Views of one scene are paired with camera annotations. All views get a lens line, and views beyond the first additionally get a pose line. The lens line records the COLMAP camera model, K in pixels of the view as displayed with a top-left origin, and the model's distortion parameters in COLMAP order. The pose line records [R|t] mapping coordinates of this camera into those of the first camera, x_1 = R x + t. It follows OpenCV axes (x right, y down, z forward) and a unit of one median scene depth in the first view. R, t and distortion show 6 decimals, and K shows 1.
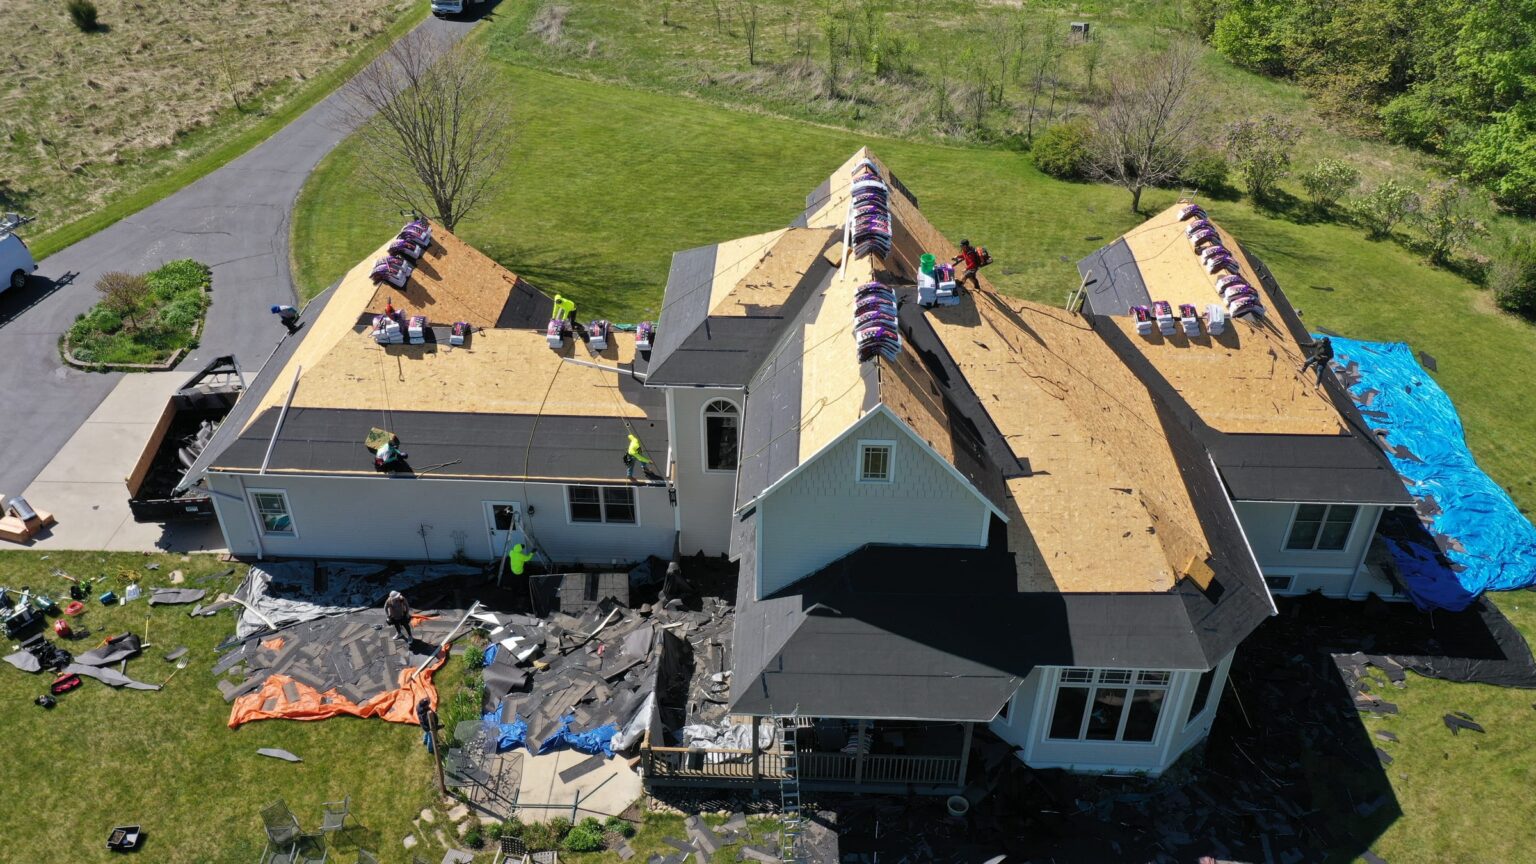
lens RADIAL K [[1214.4, 0, 765.2], [0, 1214.4, 426.1], [0, 0, 1]] dist [0.004113, 0.009976]
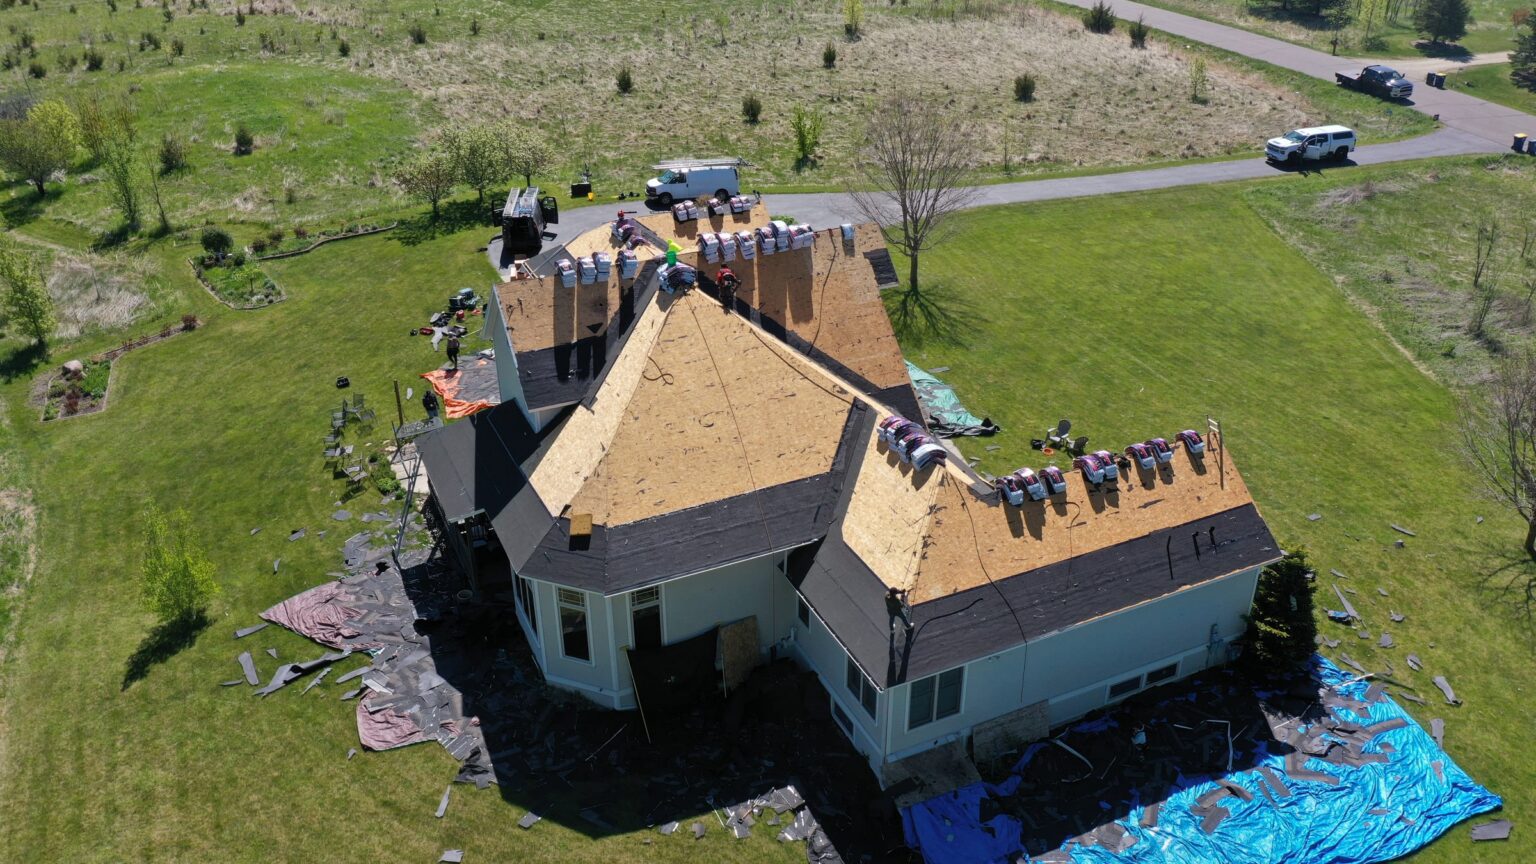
lens RADIAL K [[1214.4, 0, 765.2], [0, 1214.4, 426.1], [0, 0, 1]] dist [0.004113, 0.009976]
pose [[0.443849, 0.414027, -0.794720, 0.586440], [-0.506285, 0.847614, 0.158825, -0.107971], [0.739374, 0.331861, 0.585828, 0.164653]]
